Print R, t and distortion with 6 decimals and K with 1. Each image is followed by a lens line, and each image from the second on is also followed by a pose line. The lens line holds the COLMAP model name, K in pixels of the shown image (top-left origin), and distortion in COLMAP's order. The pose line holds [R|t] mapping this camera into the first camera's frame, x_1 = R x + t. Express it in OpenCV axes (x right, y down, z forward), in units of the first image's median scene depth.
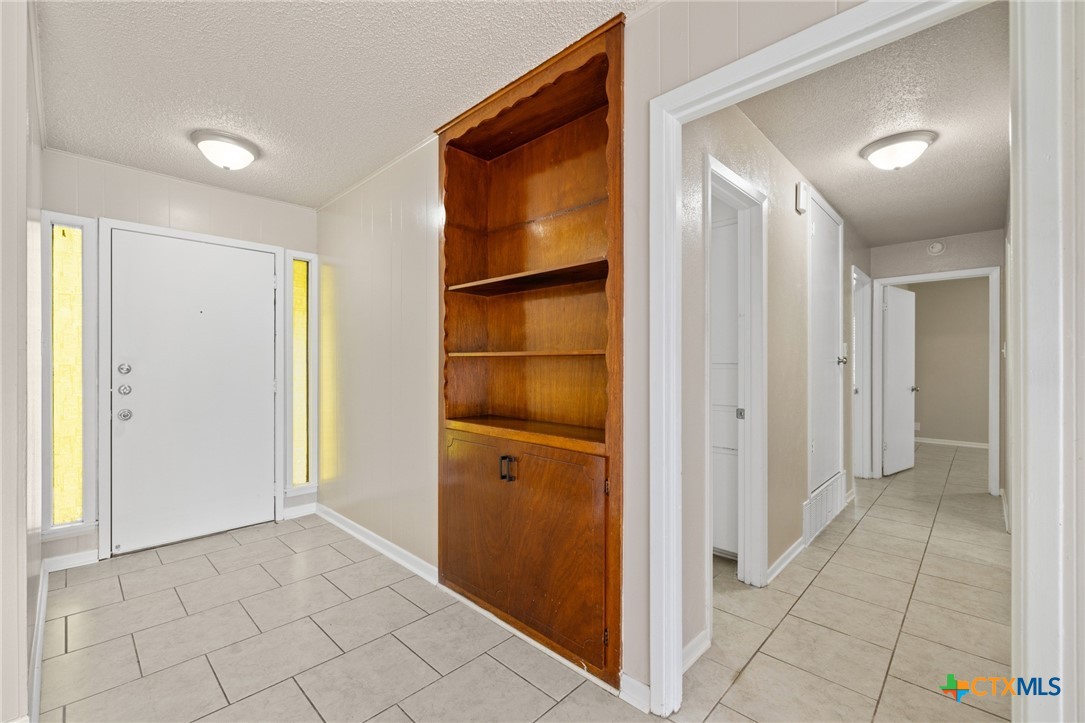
lens RADIAL K [[450.8, 0, 542.5], [0, 450.8, 361.5], [0, 0, 1]] dist [-0.001554, -0.000259]
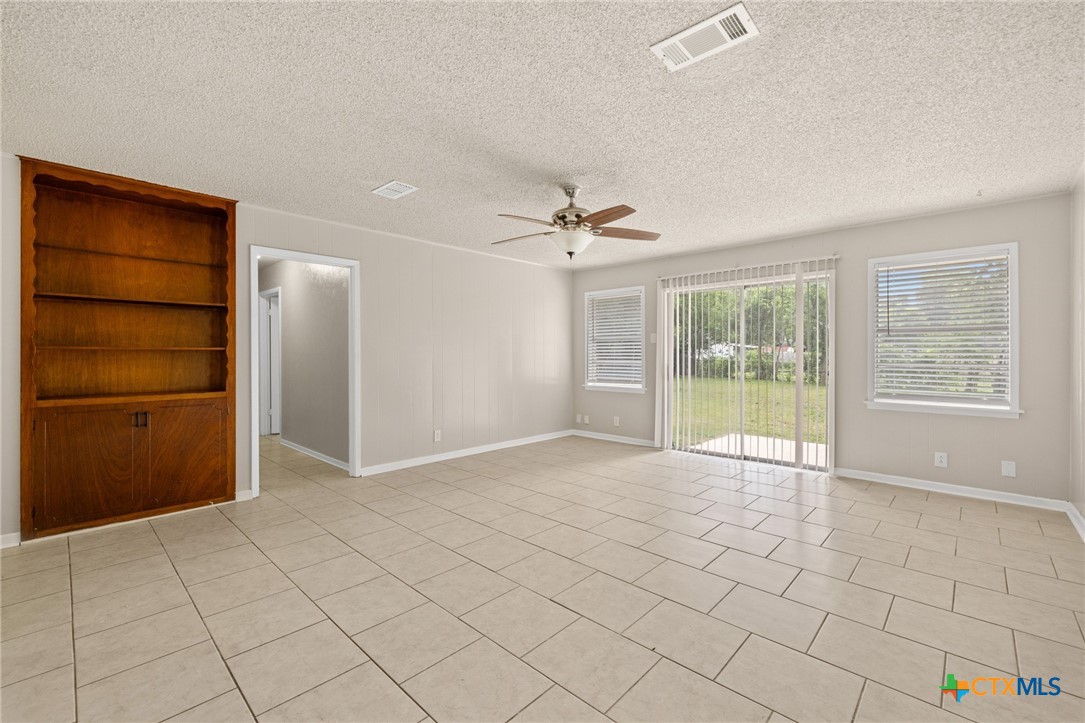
lens RADIAL K [[459.9, 0, 542.5], [0, 459.9, 361.5], [0, 0, 1]] dist [-0.001322, -0.000004]
pose [[-0.007371, -0.014873, 0.999862, -1.643828], [-0.001590, 0.999888, 0.014862, 0.003034], [-0.999972, -0.001480, -0.007394, -0.396718]]
